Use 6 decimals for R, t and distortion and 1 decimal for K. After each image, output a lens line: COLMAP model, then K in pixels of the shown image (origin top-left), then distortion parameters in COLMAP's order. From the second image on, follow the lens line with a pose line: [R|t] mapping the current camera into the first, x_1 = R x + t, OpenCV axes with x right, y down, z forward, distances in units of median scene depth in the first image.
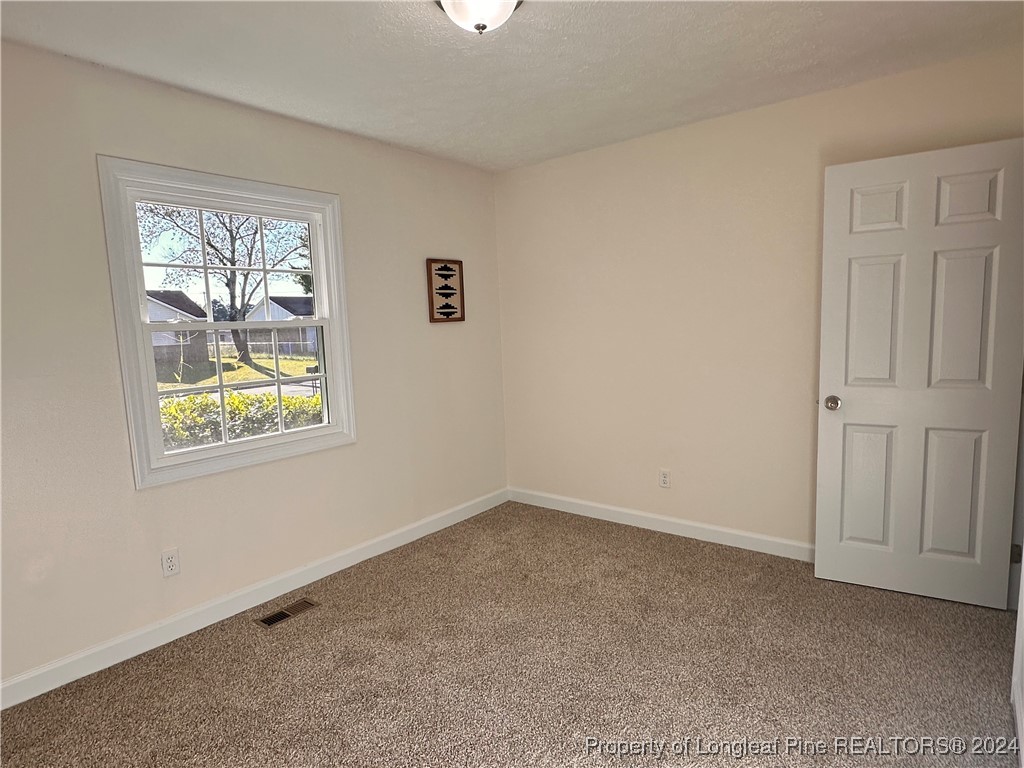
lens RADIAL K [[531.3, 0, 499.5], [0, 531.3, 388.7], [0, 0, 1]] dist [-0.001377, -0.000632]
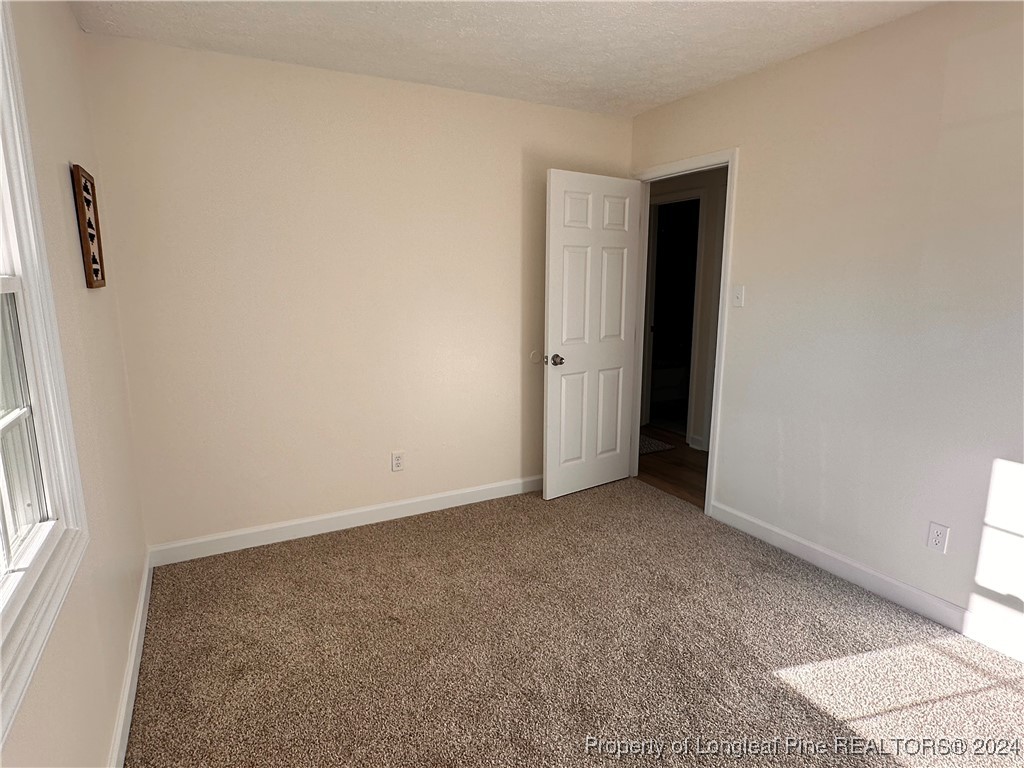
lens RADIAL K [[560.4, 0, 512.0], [0, 560.4, 384.0], [0, 0, 1]] dist [-0.000891, 0.000699]
pose [[0.428632, -0.133649, 0.893539, -0.457845], [0.093721, 0.990240, 0.103155, -0.047473], [-0.898605, 0.039528, 0.436974, 0.378938]]
